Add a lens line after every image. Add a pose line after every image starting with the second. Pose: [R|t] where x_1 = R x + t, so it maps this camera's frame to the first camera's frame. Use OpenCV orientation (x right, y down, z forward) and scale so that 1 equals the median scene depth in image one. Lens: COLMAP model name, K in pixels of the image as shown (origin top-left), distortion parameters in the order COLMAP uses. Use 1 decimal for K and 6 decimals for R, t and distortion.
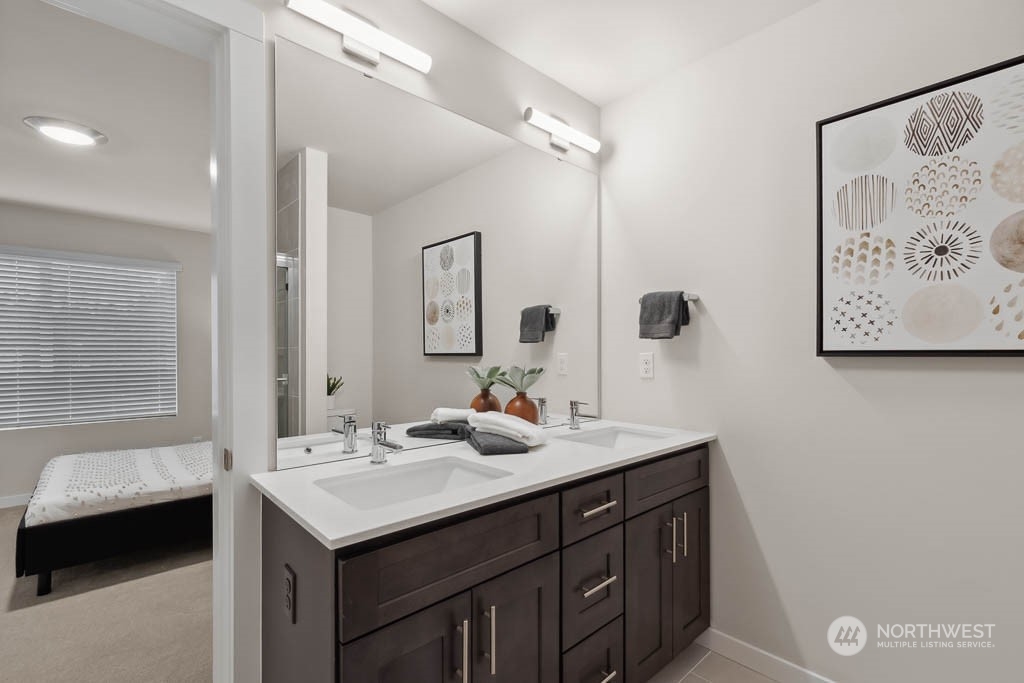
lens RADIAL K [[475.1, 0, 520.5], [0, 475.1, 348.0], [0, 0, 1]] dist [0.020059, 0.000403]
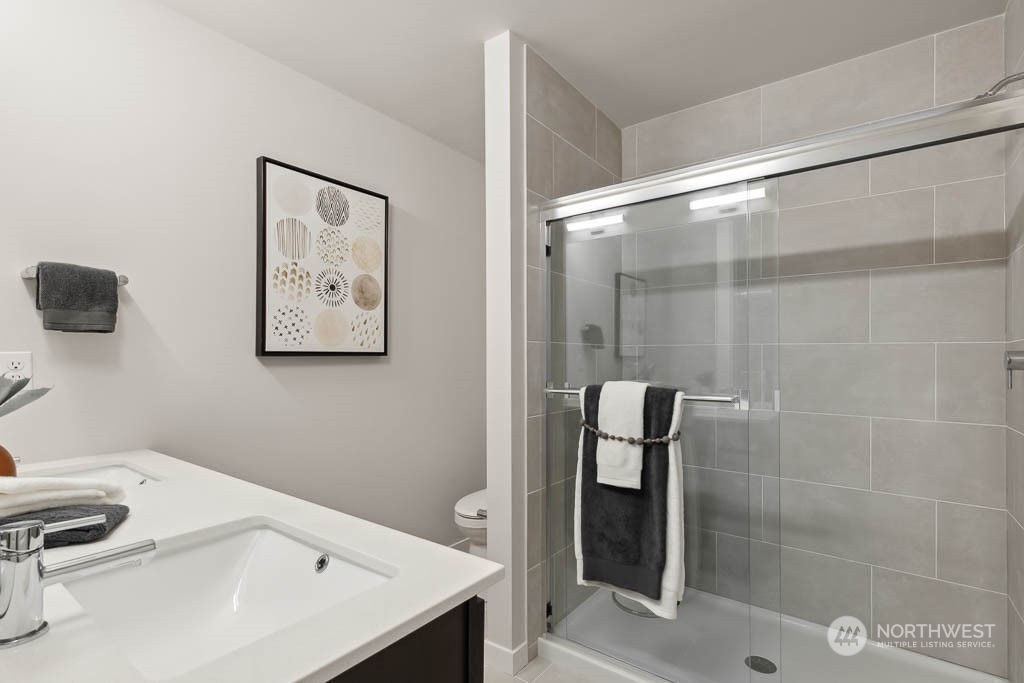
lens RADIAL K [[475.1, 0, 520.2], [0, 475.1, 349.6], [0, 0, 1]] dist [0.020059, 0.000403]
pose [[-0.169864, 0.012862, 0.985384, -0.689916], [-0.012855, 0.999801, -0.015267, 0.012305], [-0.985384, -0.015260, -0.169665, 0.621415]]
